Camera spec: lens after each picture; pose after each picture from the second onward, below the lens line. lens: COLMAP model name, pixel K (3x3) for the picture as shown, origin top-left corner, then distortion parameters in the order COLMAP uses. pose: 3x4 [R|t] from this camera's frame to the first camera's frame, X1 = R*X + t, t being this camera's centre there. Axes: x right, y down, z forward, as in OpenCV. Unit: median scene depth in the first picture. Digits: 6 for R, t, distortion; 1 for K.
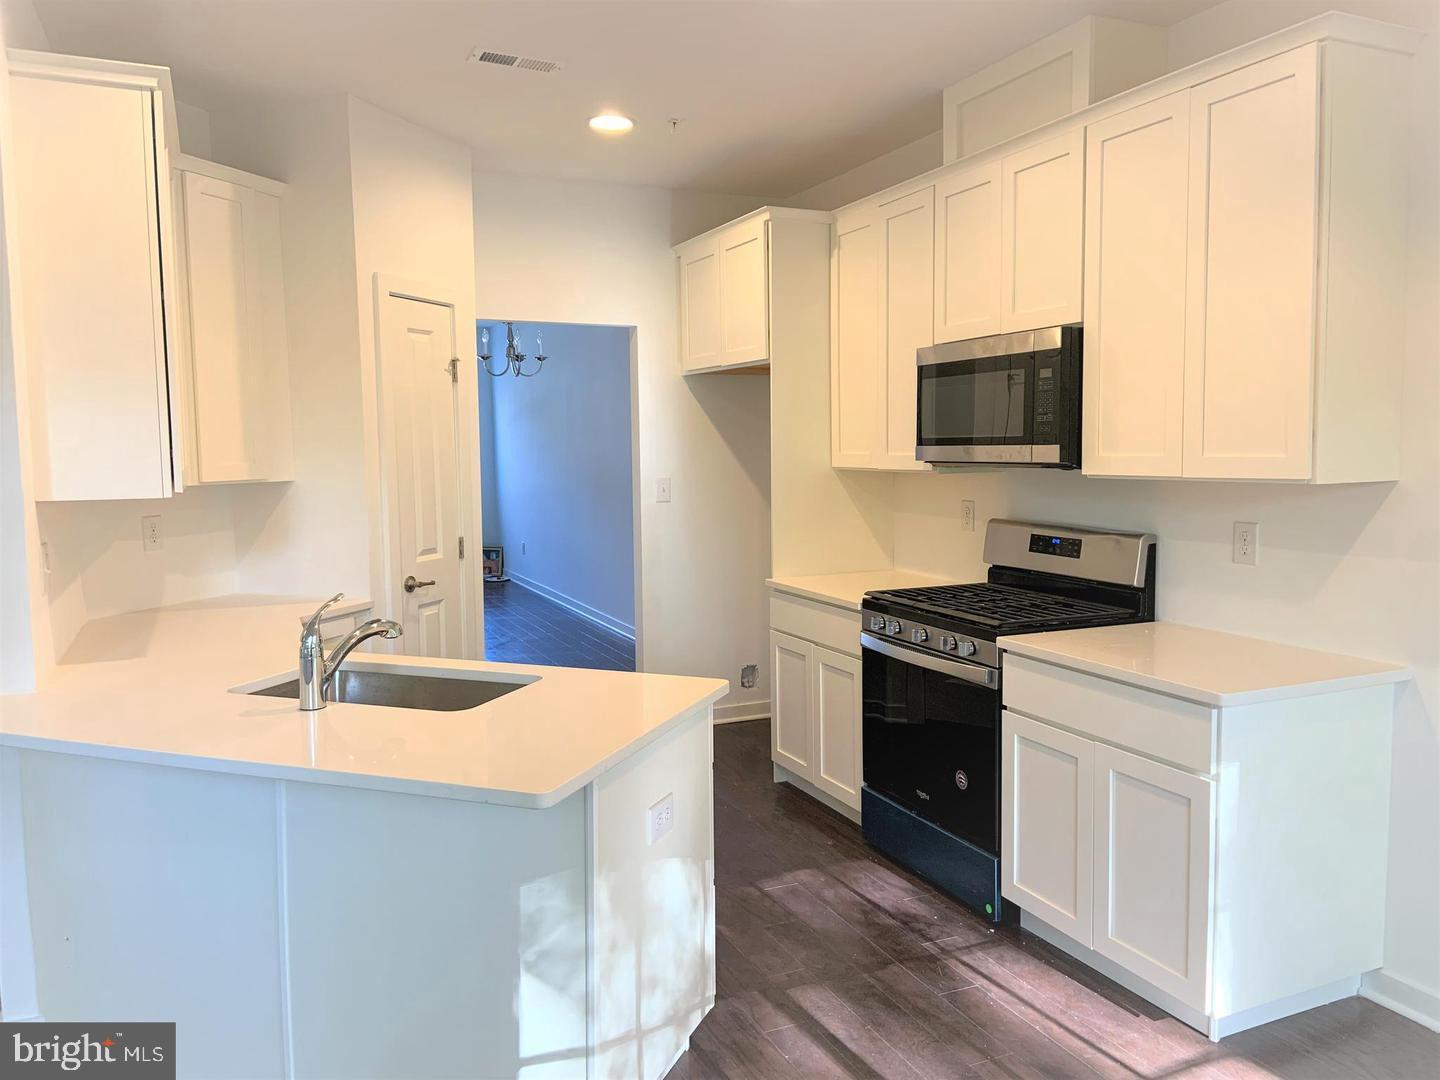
lens RADIAL K [[1078.4, 0, 718.7], [0, 1078.4, 528.0], [0, 0, 1]] dist [0.107005, -0.130091]
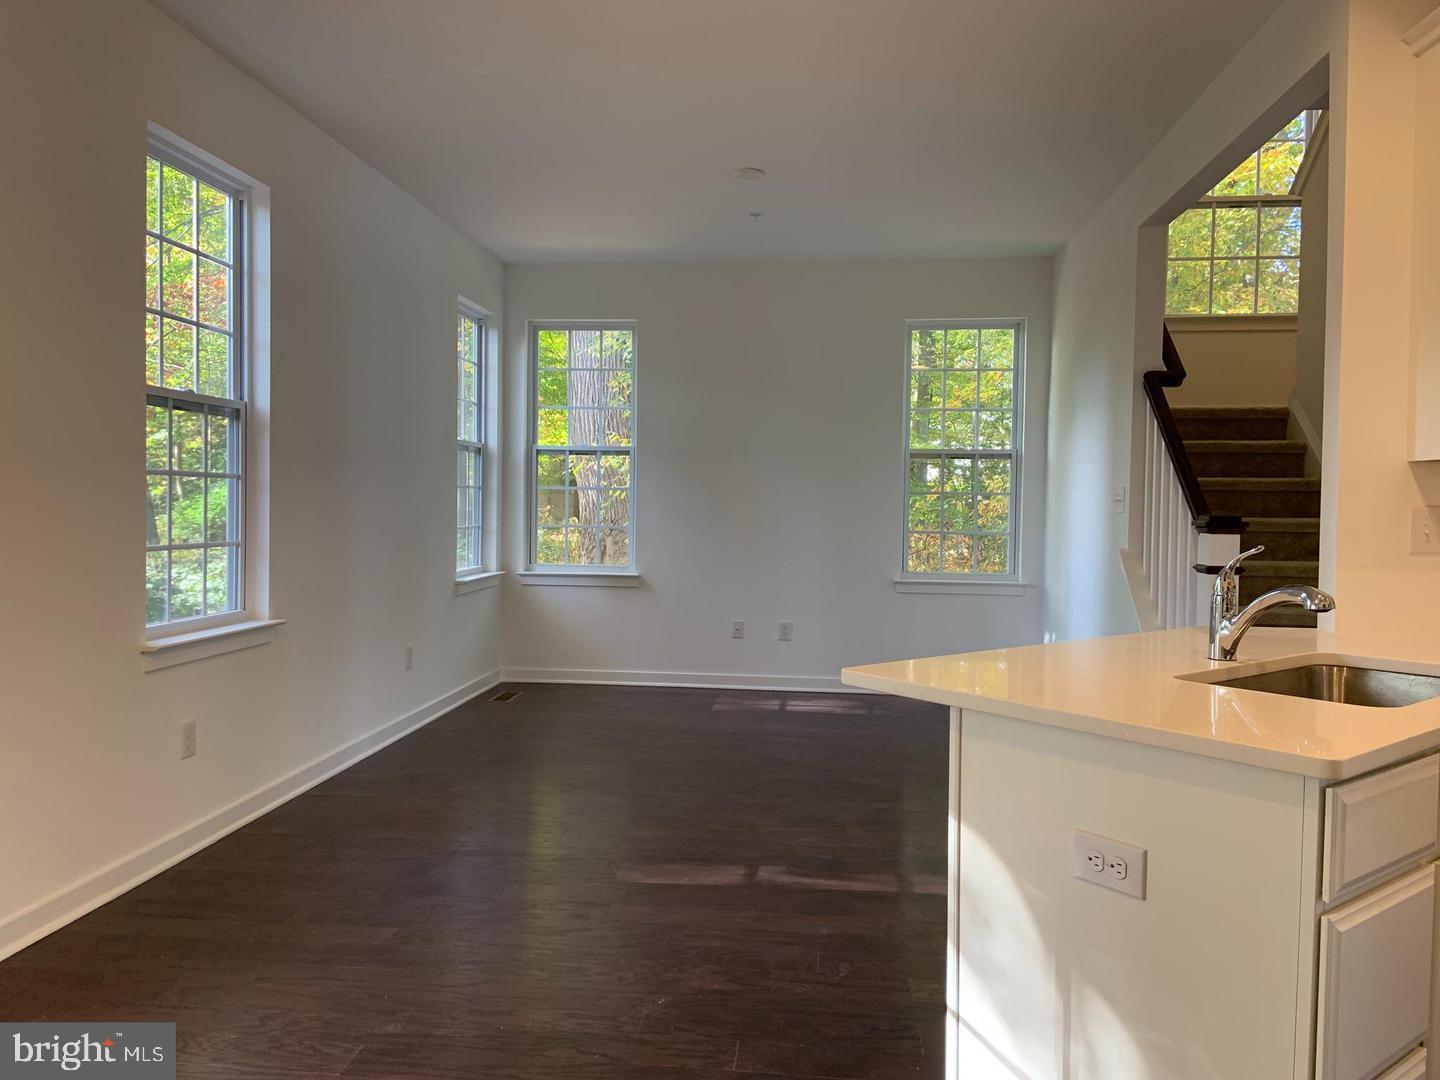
lens RADIAL K [[1078.4, 0, 711.4], [0, 1078.4, 531.6], [0, 0, 1]] dist [0.107005, -0.130091]
pose [[-0.506639, 0.028178, -0.861698, 0.442685], [-0.075092, 0.994225, 0.076662, 0.008408], [0.858882, 0.103547, -0.501597, 0.710388]]
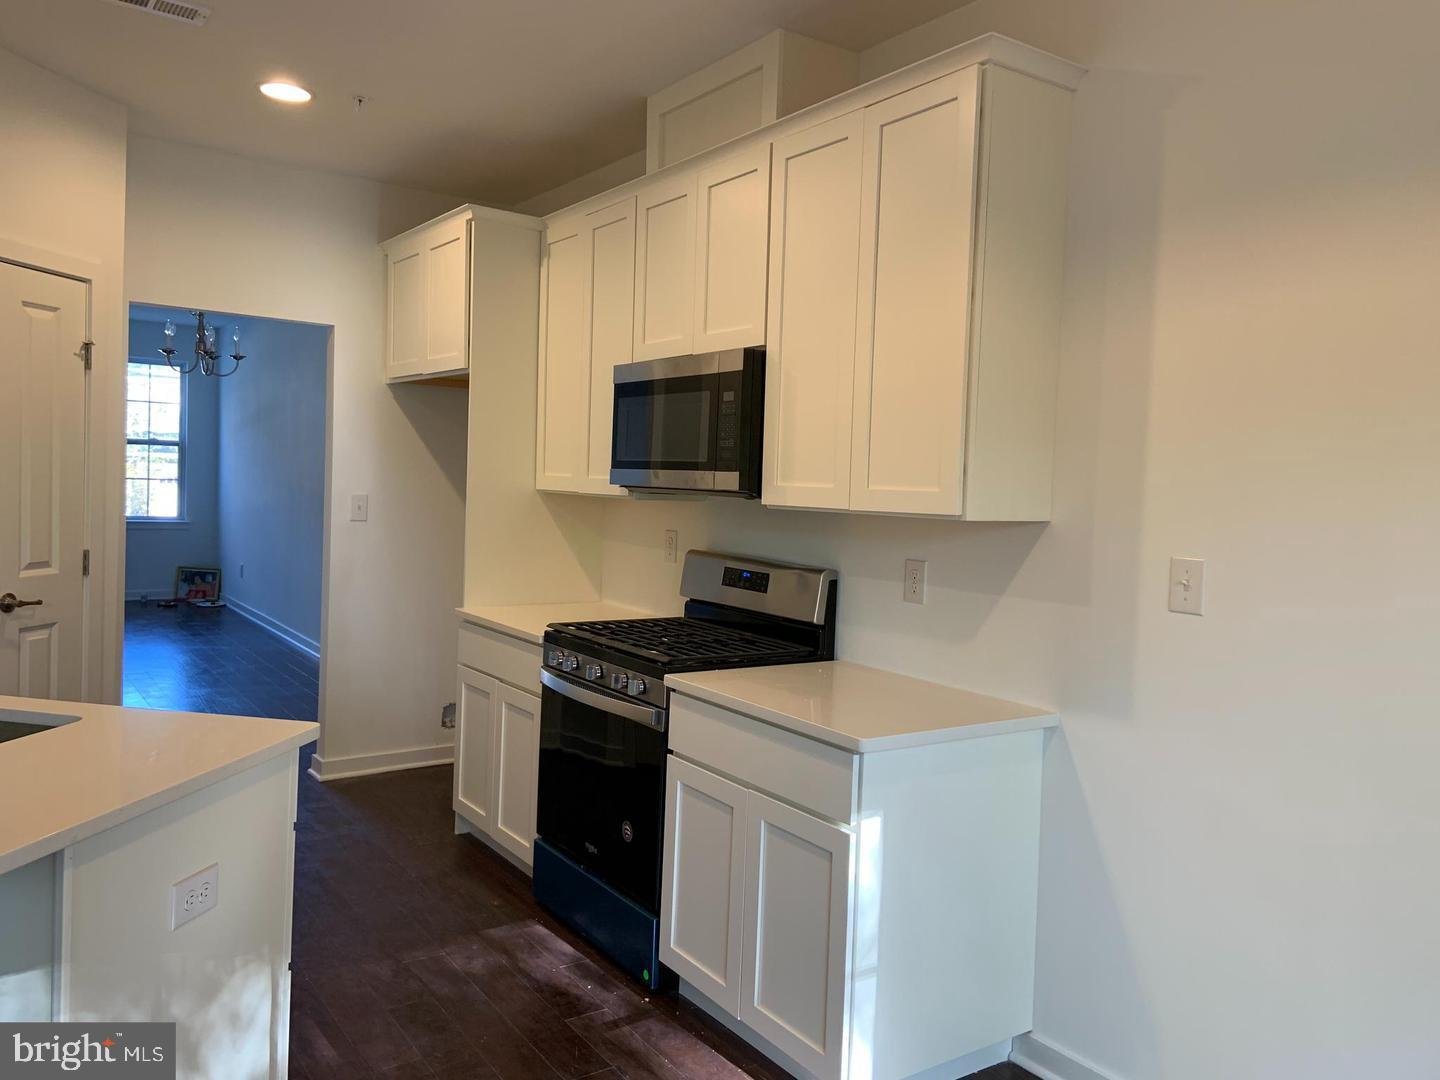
lens RADIAL K [[1078.4, 0, 704.2], [0, 1078.4, 522.2], [0, 0, 1]] dist [0.107005, -0.130091]
pose [[0.983228, 0.041611, 0.177572, 0.104560], [-0.034844, 0.998549, -0.041062, 0.006435], [-0.179023, 0.034186, 0.983251, 0.073880]]
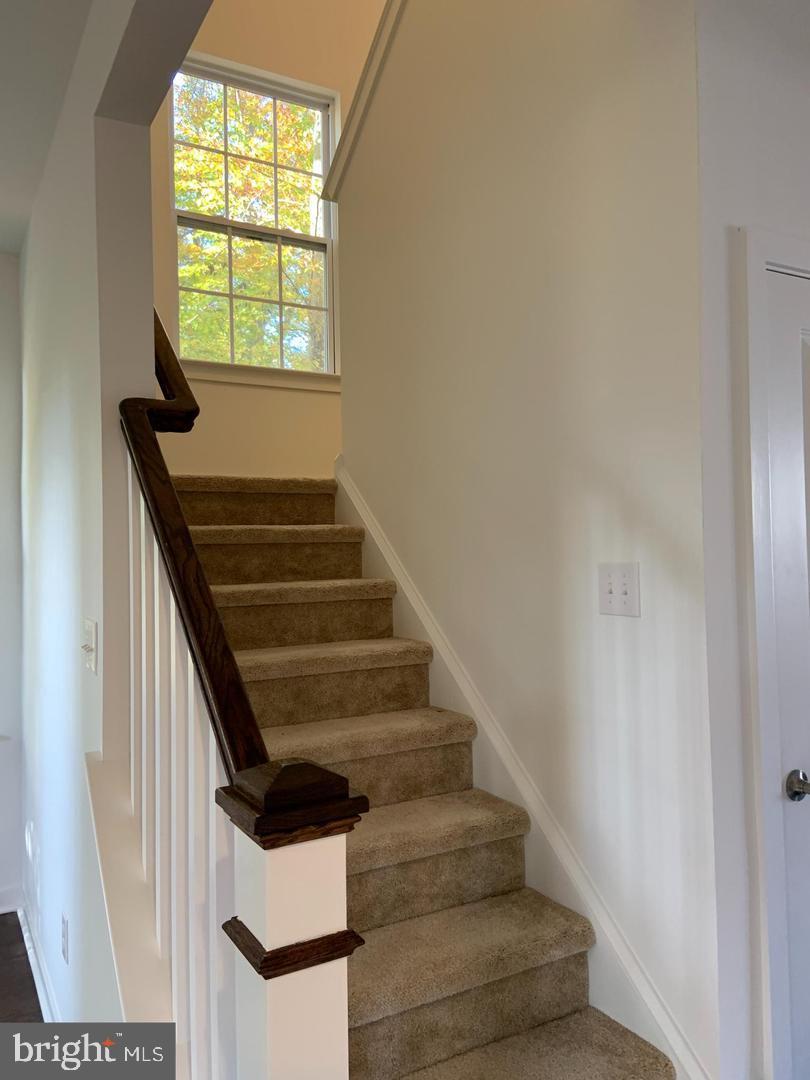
lens RADIAL K [[808.8, 0, 399.9], [0, 808.8, 533.8], [0, 0, 1]] dist [0.107005, -0.130091]
pose [[0.095810, -0.008413, -0.995364, -0.428848], [-0.060684, 0.998055, -0.014277, -0.041107], [0.993548, 0.061771, 0.095113, 0.605533]]
